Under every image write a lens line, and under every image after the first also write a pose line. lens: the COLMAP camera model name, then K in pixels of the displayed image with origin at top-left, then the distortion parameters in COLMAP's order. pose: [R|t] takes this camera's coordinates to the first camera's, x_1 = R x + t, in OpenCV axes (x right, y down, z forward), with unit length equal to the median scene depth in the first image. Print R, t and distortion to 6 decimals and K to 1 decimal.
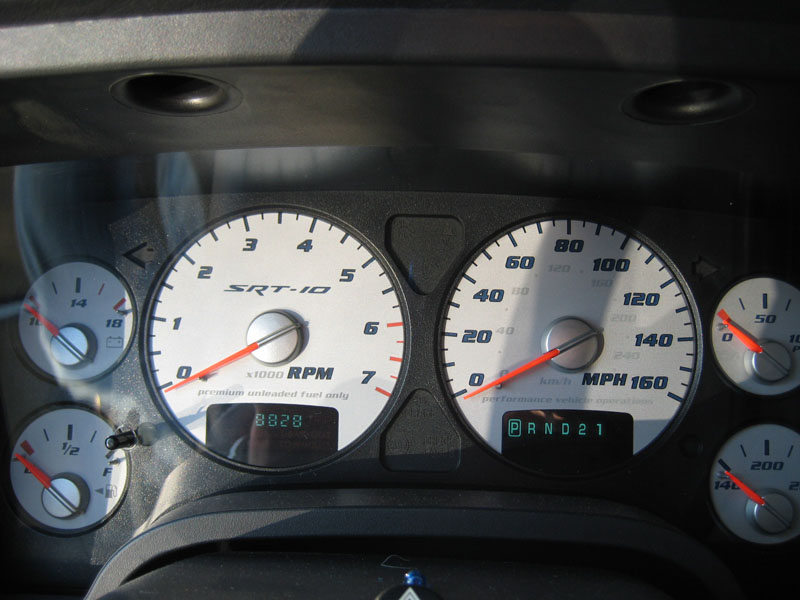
lens RADIAL K [[836.5, 0, 402.0], [0, 836.5, 298.5], [0, 0, 1]] dist [-0.154390, 0.196107]
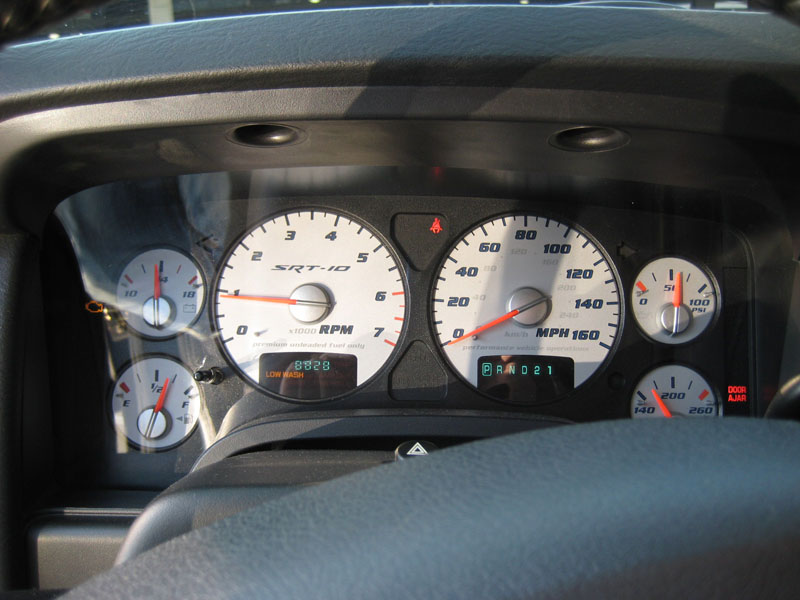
lens RADIAL K [[836.5, 0, 402.0], [0, 836.5, 298.5], [0, 0, 1]] dist [-0.154390, 0.196107]
pose [[0.999767, -0.007480, 0.020271, -0.029721], [0.007526, 0.999969, -0.002176, 0.042351], [-0.020254, 0.002328, 0.999792, -0.358895]]
